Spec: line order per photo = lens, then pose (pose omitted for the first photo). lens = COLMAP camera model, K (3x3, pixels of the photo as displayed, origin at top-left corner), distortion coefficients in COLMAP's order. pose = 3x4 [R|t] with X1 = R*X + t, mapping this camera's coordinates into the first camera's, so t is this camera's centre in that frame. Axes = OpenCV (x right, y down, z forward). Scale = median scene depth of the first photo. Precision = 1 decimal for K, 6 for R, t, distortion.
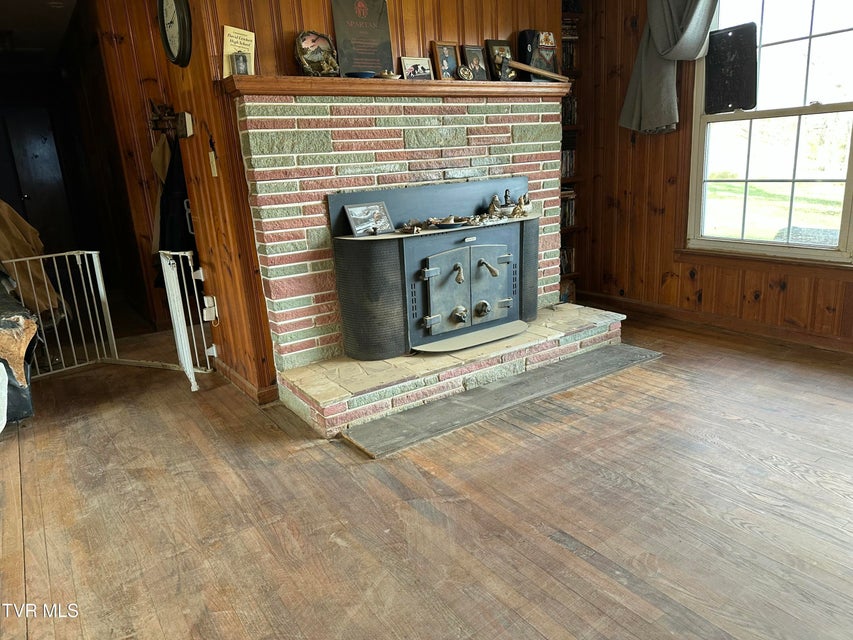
lens RADIAL K [[604.3, 0, 422.4], [0, 604.3, 323.2], [0, 0, 1]] dist [0.124013, -0.189477]
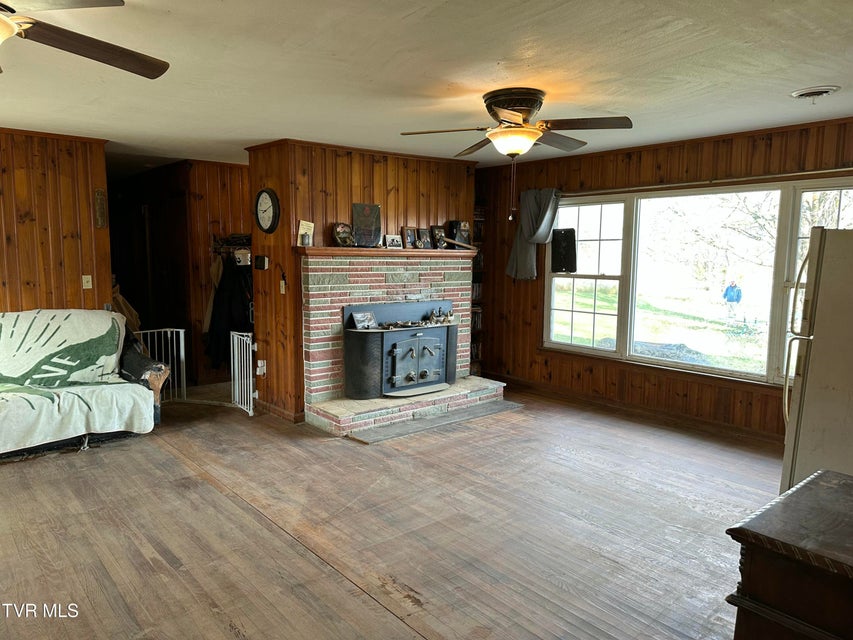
lens RADIAL K [[604.3, 0, 422.4], [0, 604.3, 323.2], [0, 0, 1]] dist [0.124013, -0.189477]
pose [[0.991832, 0.057153, 0.114031, -0.118783], [-0.039664, 0.987869, -0.150138, 0.097460], [-0.121229, 0.144388, 0.982067, -0.766433]]
